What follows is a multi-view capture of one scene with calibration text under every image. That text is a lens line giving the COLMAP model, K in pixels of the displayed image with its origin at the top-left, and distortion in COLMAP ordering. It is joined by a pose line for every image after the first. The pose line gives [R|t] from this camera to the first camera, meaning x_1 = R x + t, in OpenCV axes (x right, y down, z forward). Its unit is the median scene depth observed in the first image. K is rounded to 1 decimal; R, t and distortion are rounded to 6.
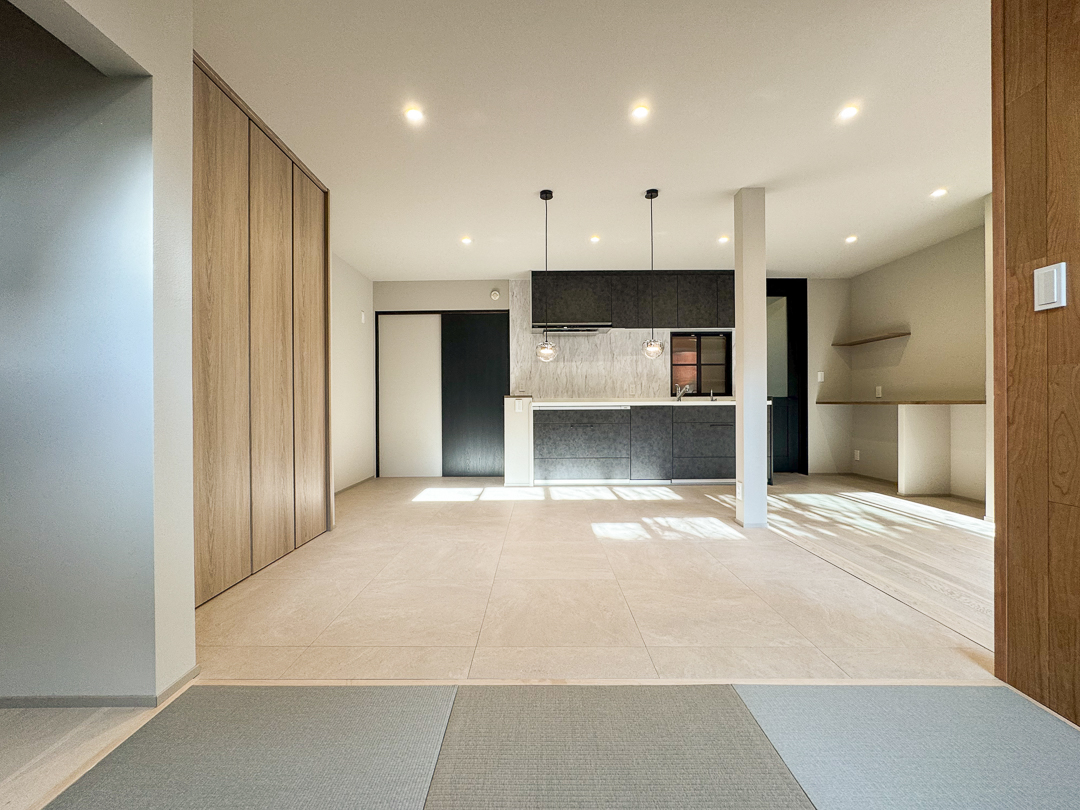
lens RADIAL K [[440.7, 0, 533.4], [0, 440.7, 405.5], [0, 0, 1]] dist [-0.008764, 0.001909]
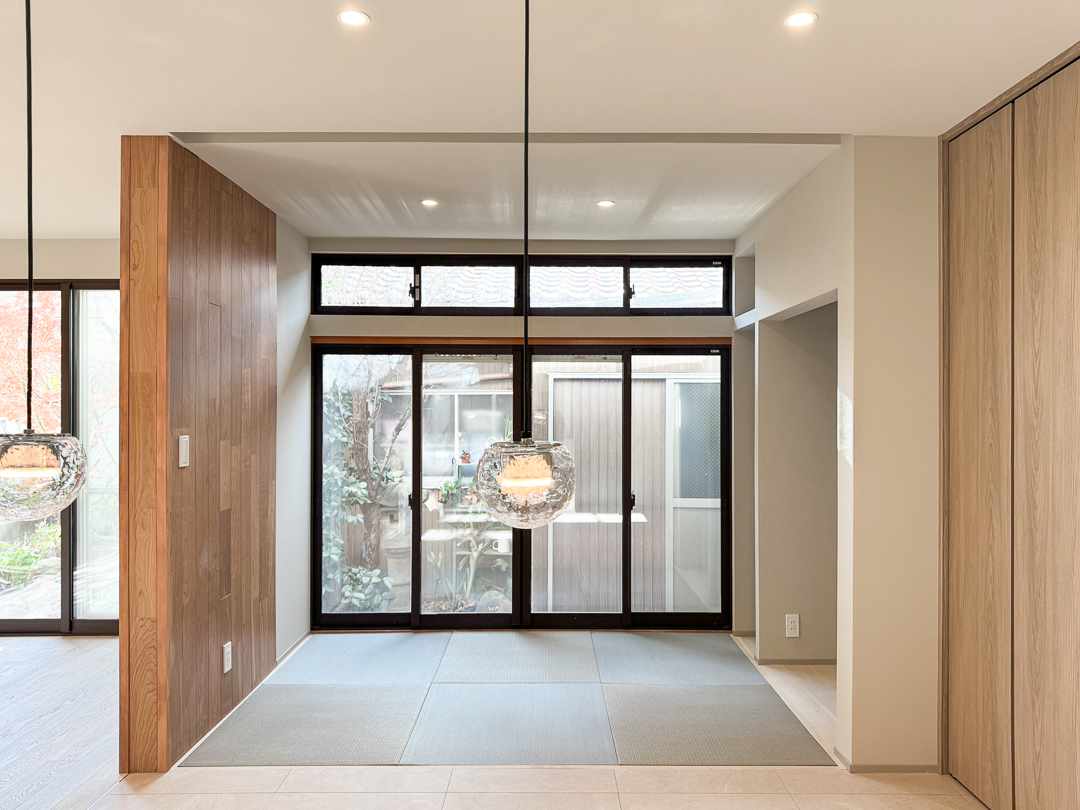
lens RADIAL K [[763.9, 0, 550.4], [0, 763.9, 404.7], [0, 0, 1]] dist [-0.004553, -0.001519]
pose [[-0.999943, 0.006957, -0.008066, 0.010806], [0.006980, 0.999972, -0.002766, -0.100442], [0.008047, -0.002822, -0.999964, 0.858343]]
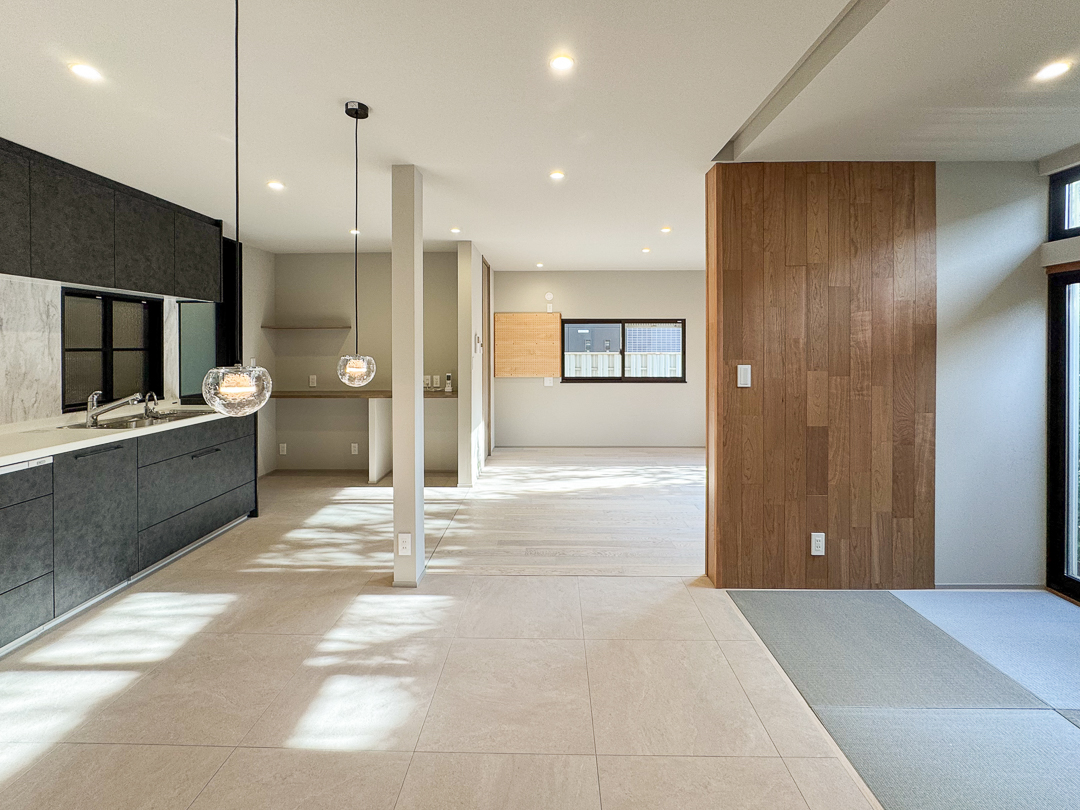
lens RADIAL K [[455.8, 0, 548.6], [0, 455.8, 351.6], [0, 0, 1]] dist [-0.010717, 0.000720]
pose [[0.007621, -0.004751, 0.999960, -0.218762], [0.005123, 0.999976, 0.004712, -0.098539], [-0.999958, 0.005087, 0.007645, 0.466781]]
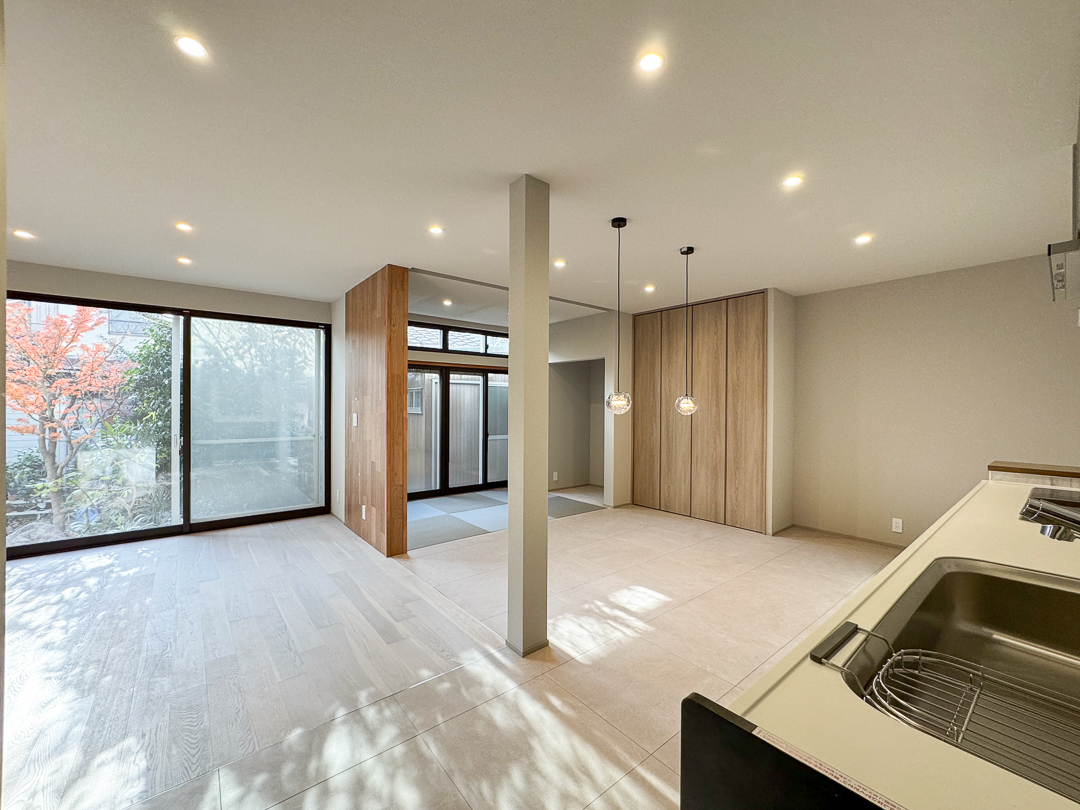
lens RADIAL K [[440.7, 0, 538.2], [0, 440.7, 406.2], [0, 0, 1]] dist [-0.008764, 0.001909]
pose [[-0.776276, 0.006329, -0.630361, 0.592270], [-0.000379, 0.999945, 0.010506, -0.082340], [0.630393, 0.008395, -0.776231, 0.995410]]
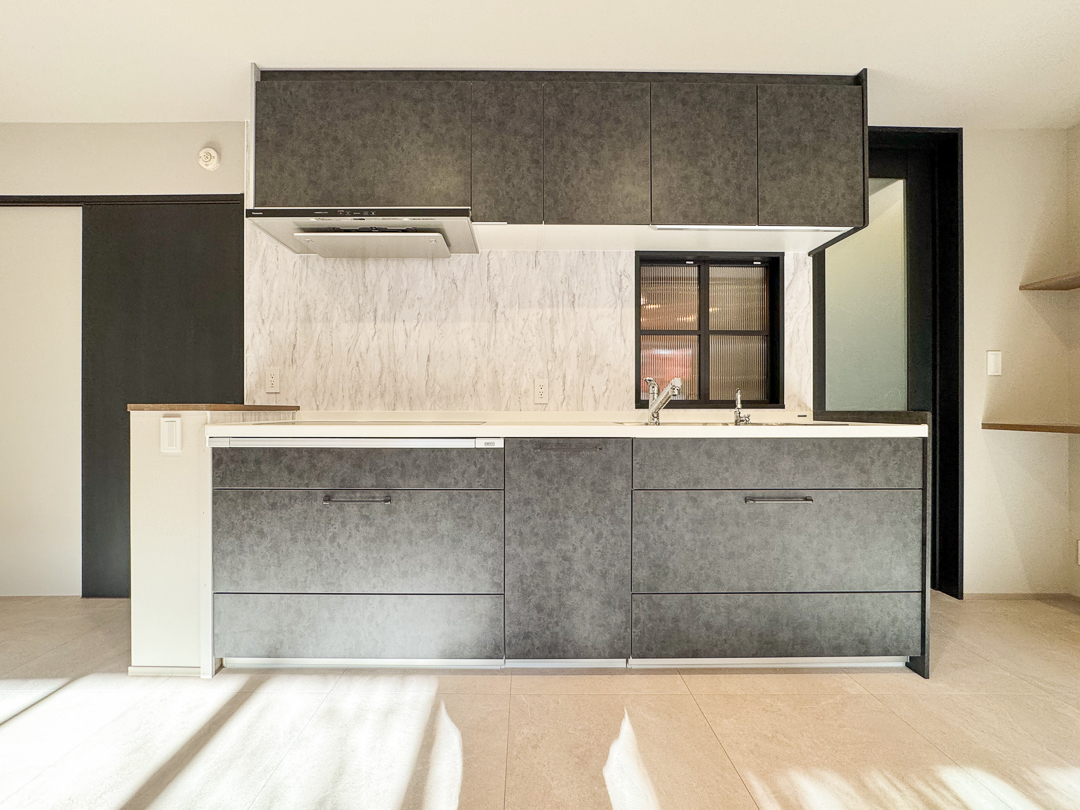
lens RADIAL K [[440.7, 0, 522.4], [0, 440.7, 407.4], [0, 0, 1]] dist [-0.008764, 0.001909]
pose [[0.999939, 0.007788, 0.007874, 0.218585], [-0.007743, 0.999953, -0.005771, -0.019429], [-0.007918, 0.005710, 0.999952, 0.633769]]
